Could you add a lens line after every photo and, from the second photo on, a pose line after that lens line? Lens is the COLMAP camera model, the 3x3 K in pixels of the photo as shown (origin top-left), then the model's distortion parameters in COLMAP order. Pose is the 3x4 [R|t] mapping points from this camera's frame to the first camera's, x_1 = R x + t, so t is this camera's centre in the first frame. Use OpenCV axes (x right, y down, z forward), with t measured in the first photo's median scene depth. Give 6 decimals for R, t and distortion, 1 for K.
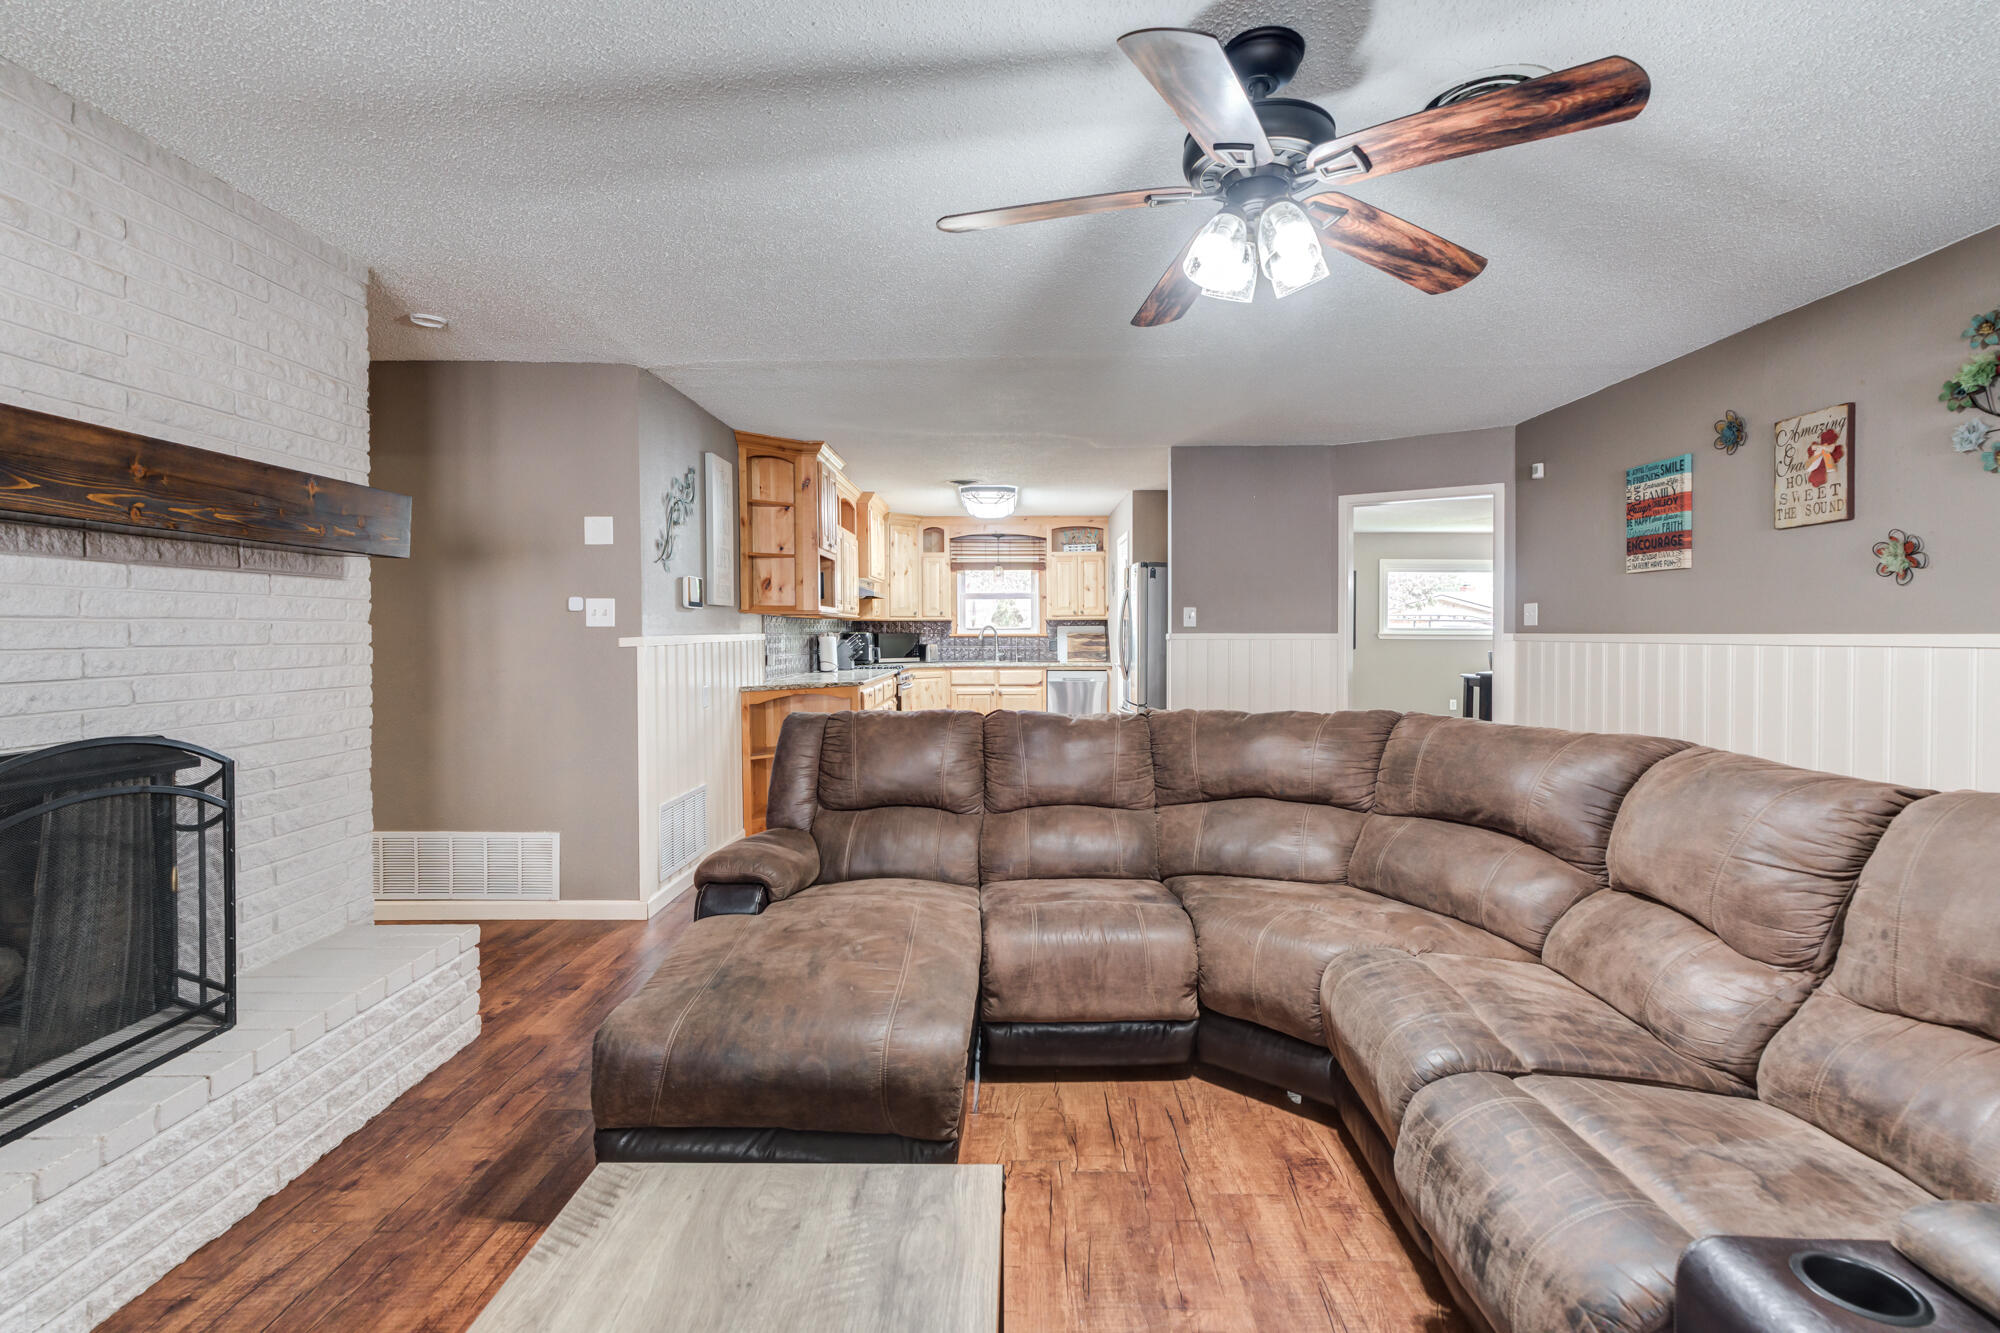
lens RADIAL K [[924.5, 0, 1008.9], [0, 924.5, 643.2], [0, 0, 1]] dist [0.022899, 0.000359]
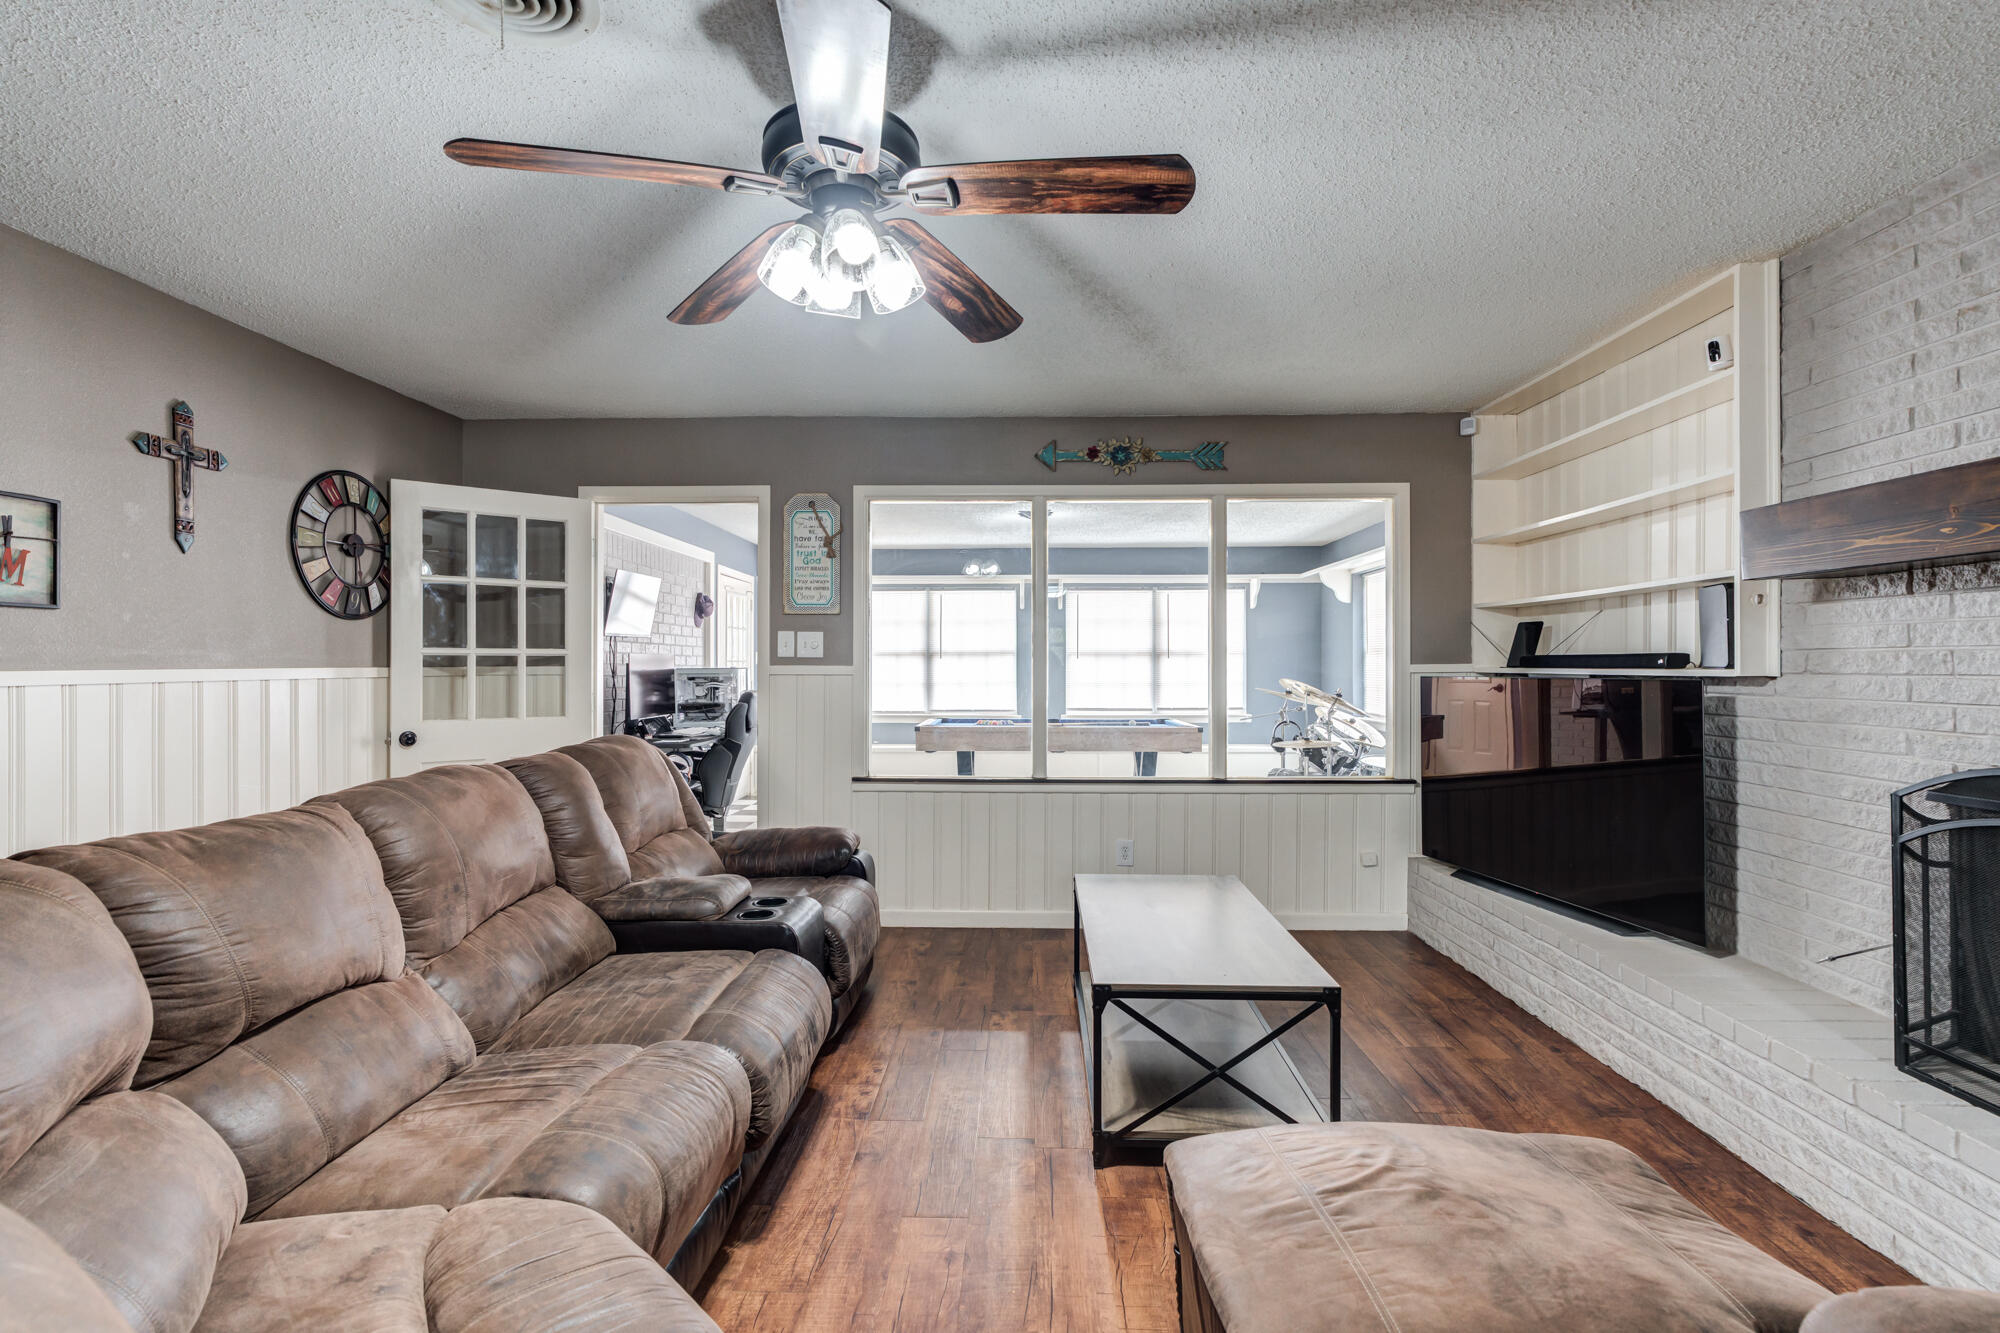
lens RADIAL K [[945.8, 0, 1002.9], [0, 945.8, 661.1], [0, 0, 1]] dist [-0.003845, 0.015770]
pose [[-0.999878, 0.003688, 0.015167, 0.076152], [0.003879, 0.999914, 0.012562, -0.022269], [-0.015119, 0.012619, -0.999806, 1.621494]]
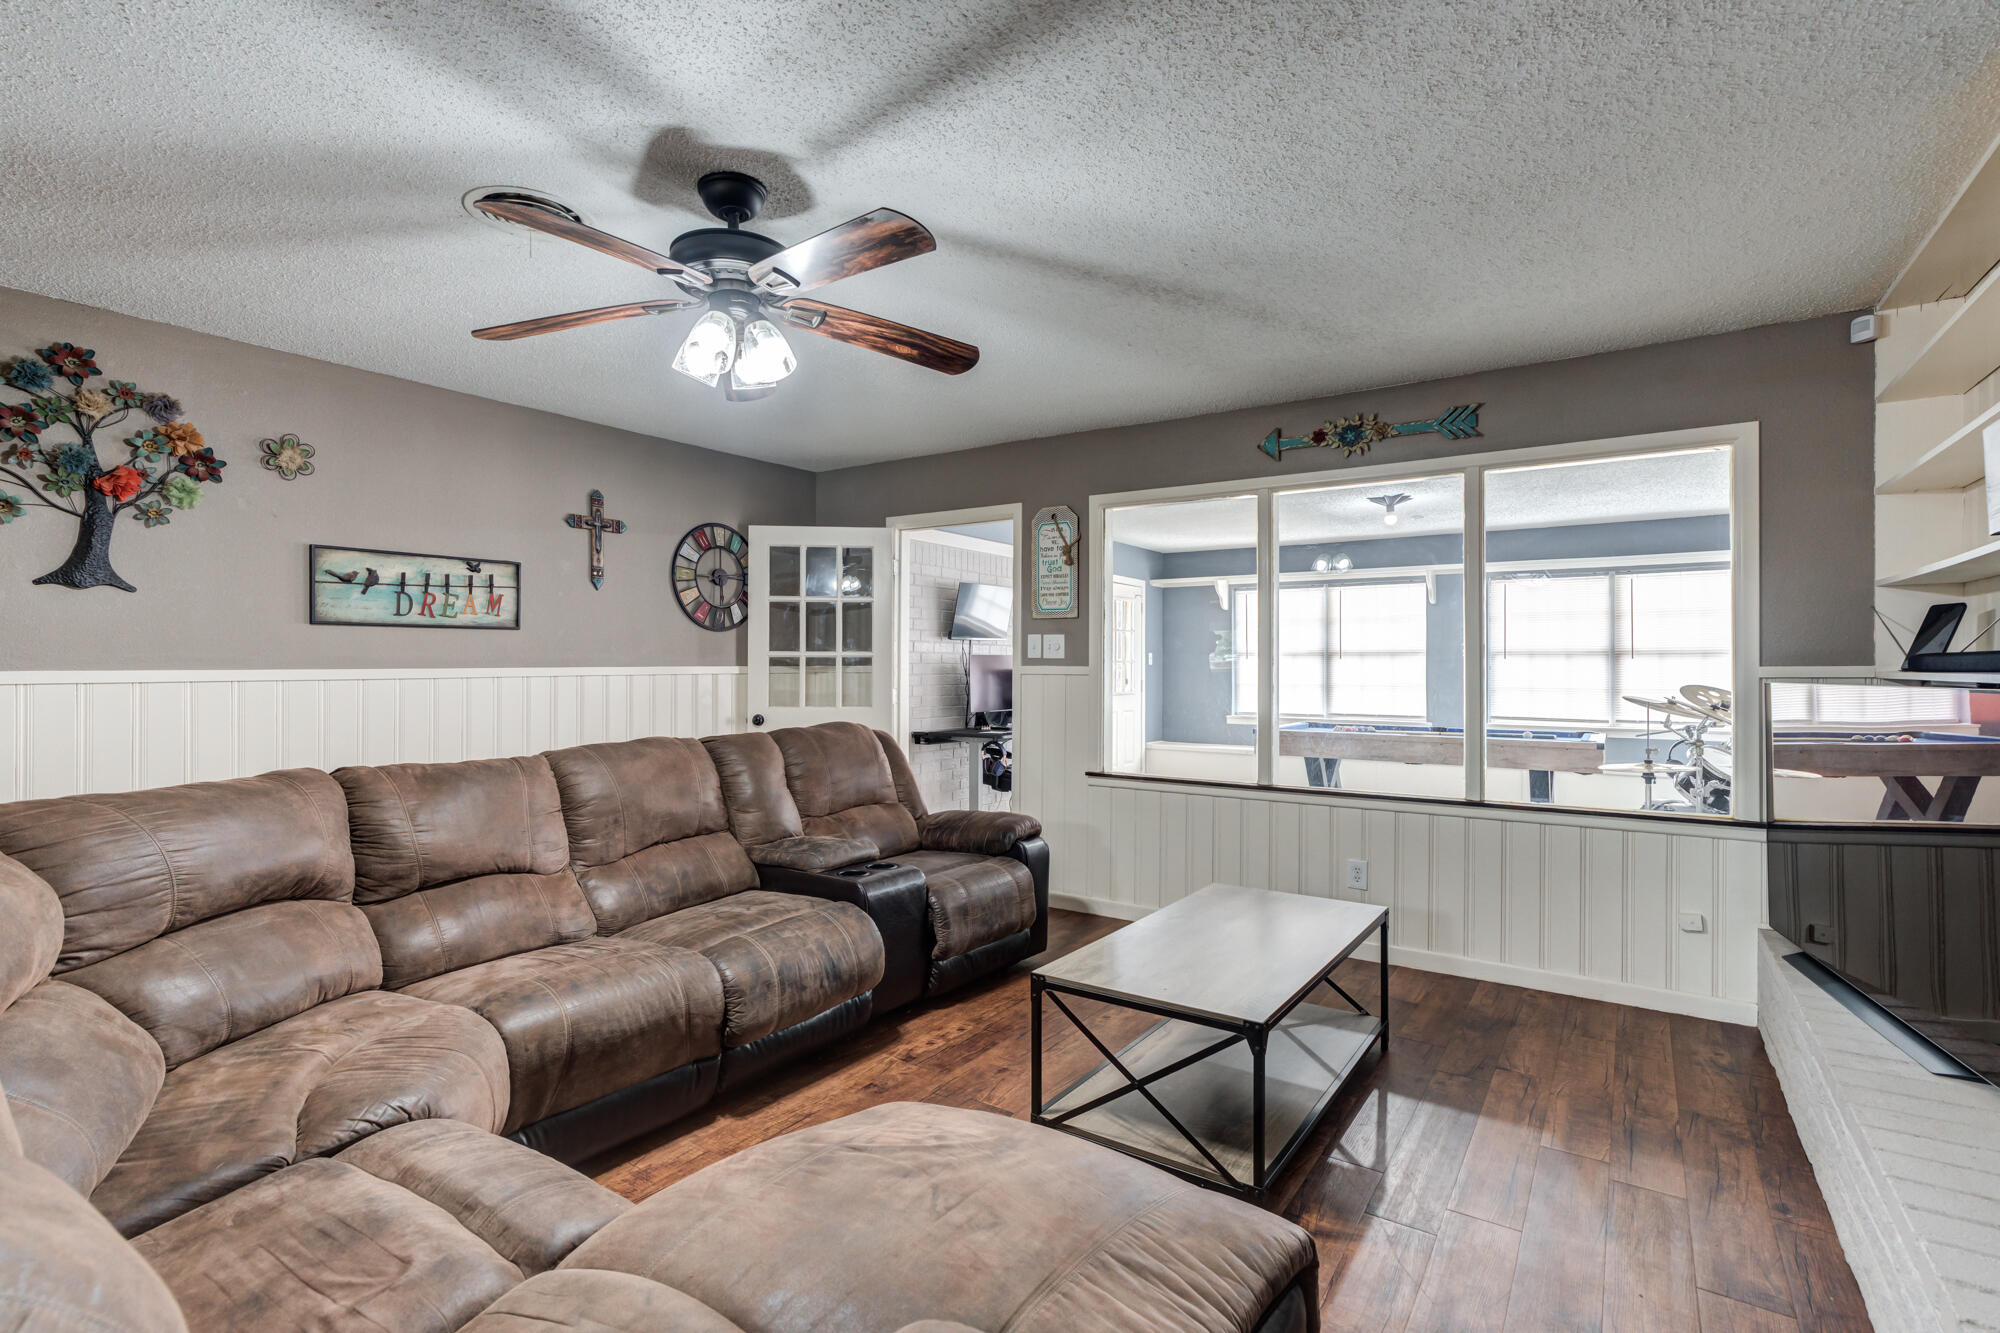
lens RADIAL K [[951.1, 0, 989.5], [0, 951.1, 654.1], [0, 0, 1]] dist [-0.002467, 0.014270]
pose [[-0.833019, 0.007394, 0.553196, -0.548422], [0.009724, 0.999952, 0.001278, -0.020399], [-0.553160, 0.006443, -0.833050, 1.522565]]
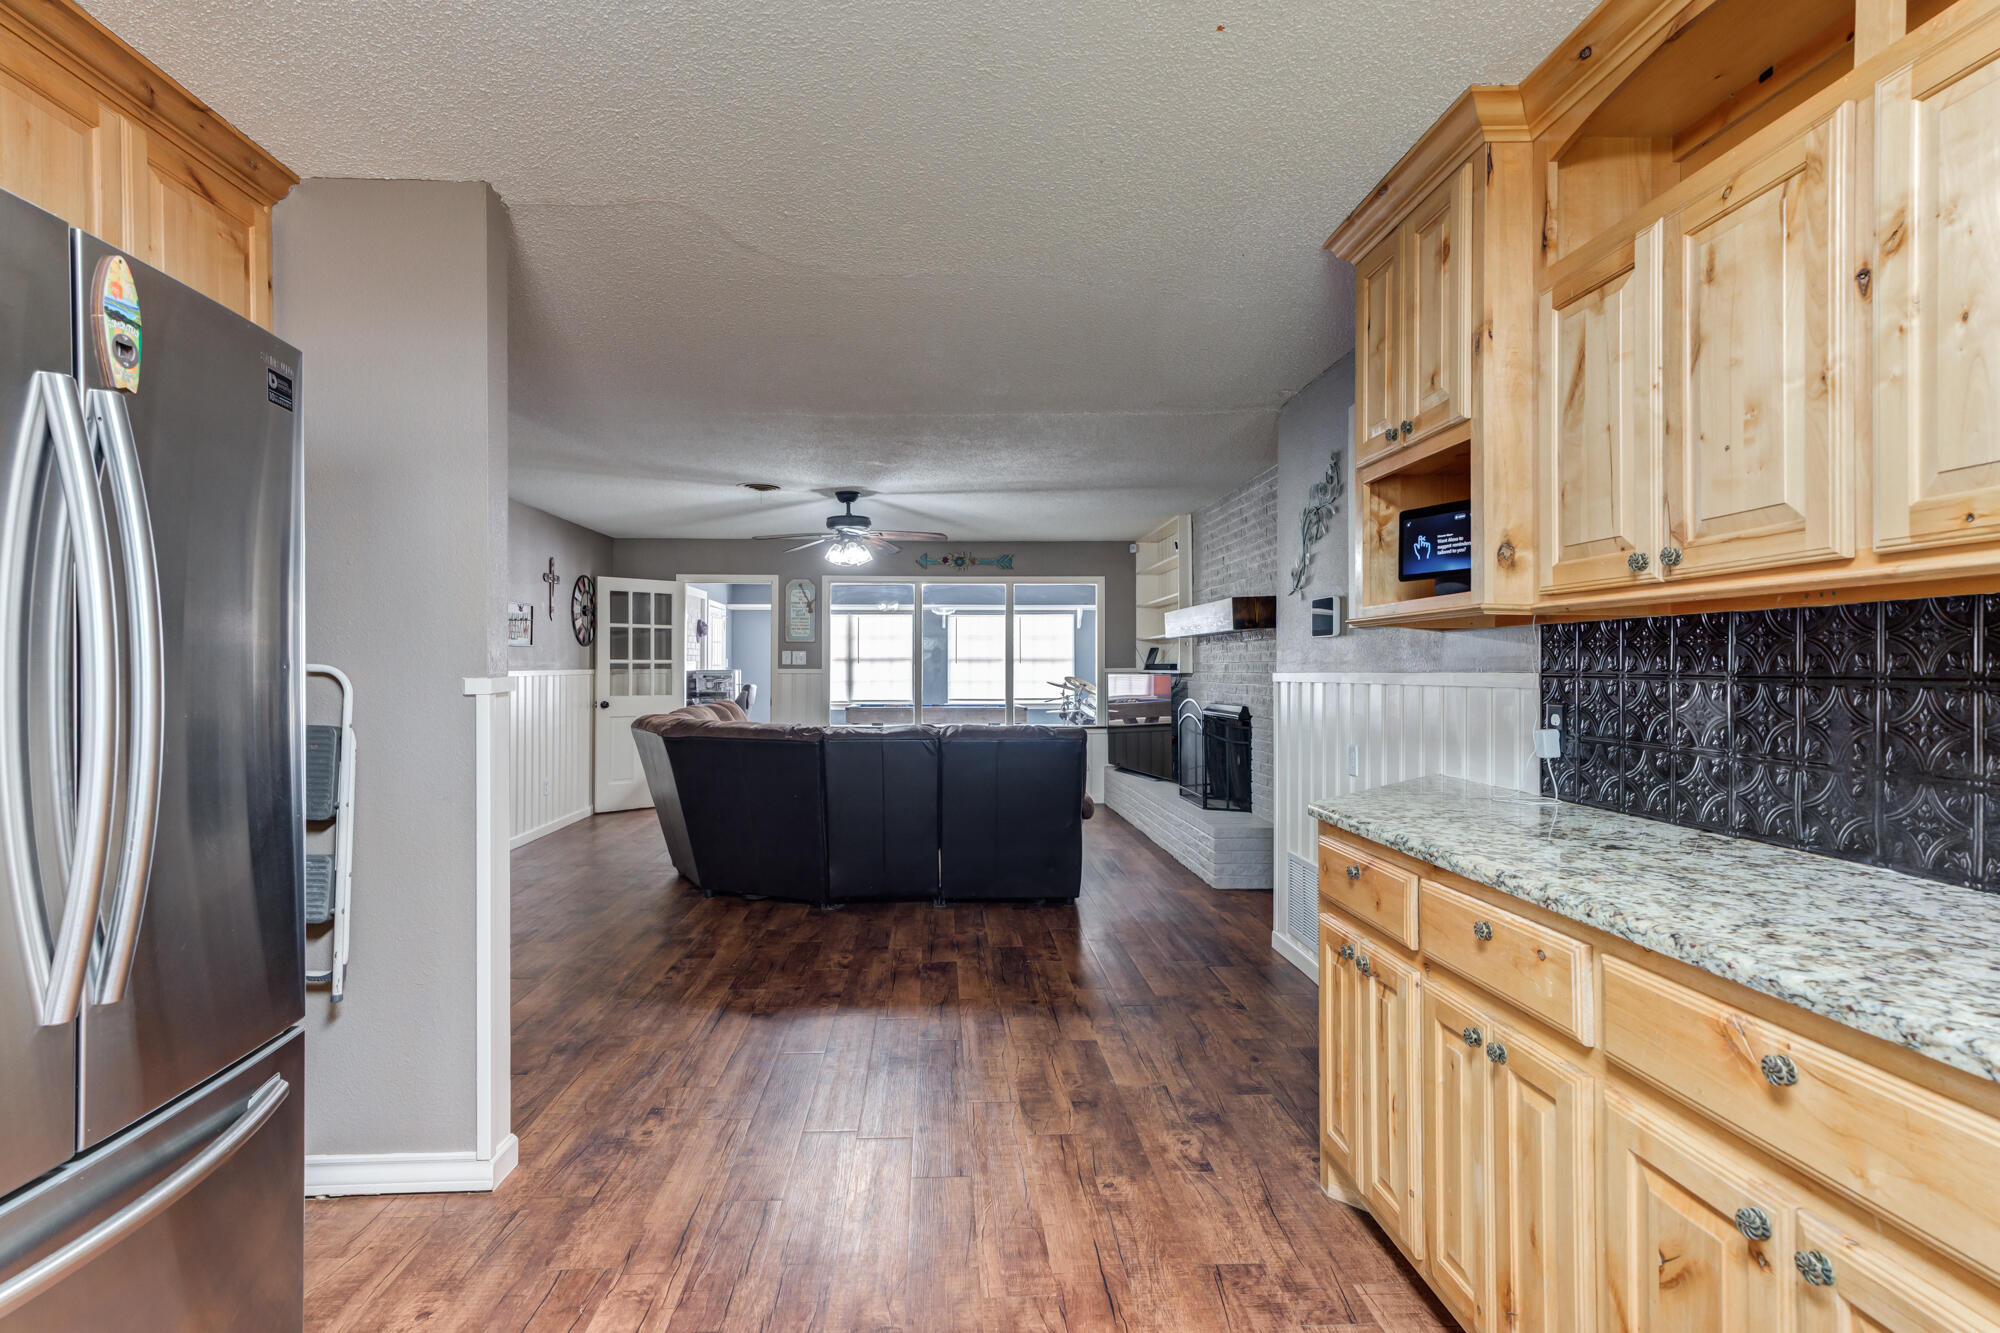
lens RADIAL K [[1044.7, 0, 1012.3], [0, 1044.7, 661.7], [0, 0, 1]] dist [0.004659, 0.009333]
pose [[-0.996629, 0.003092, -0.081984, 0.002039], [0.002116, 0.999926, 0.011985, -0.065508], [0.082015, 0.011771, -0.996562, 3.867475]]
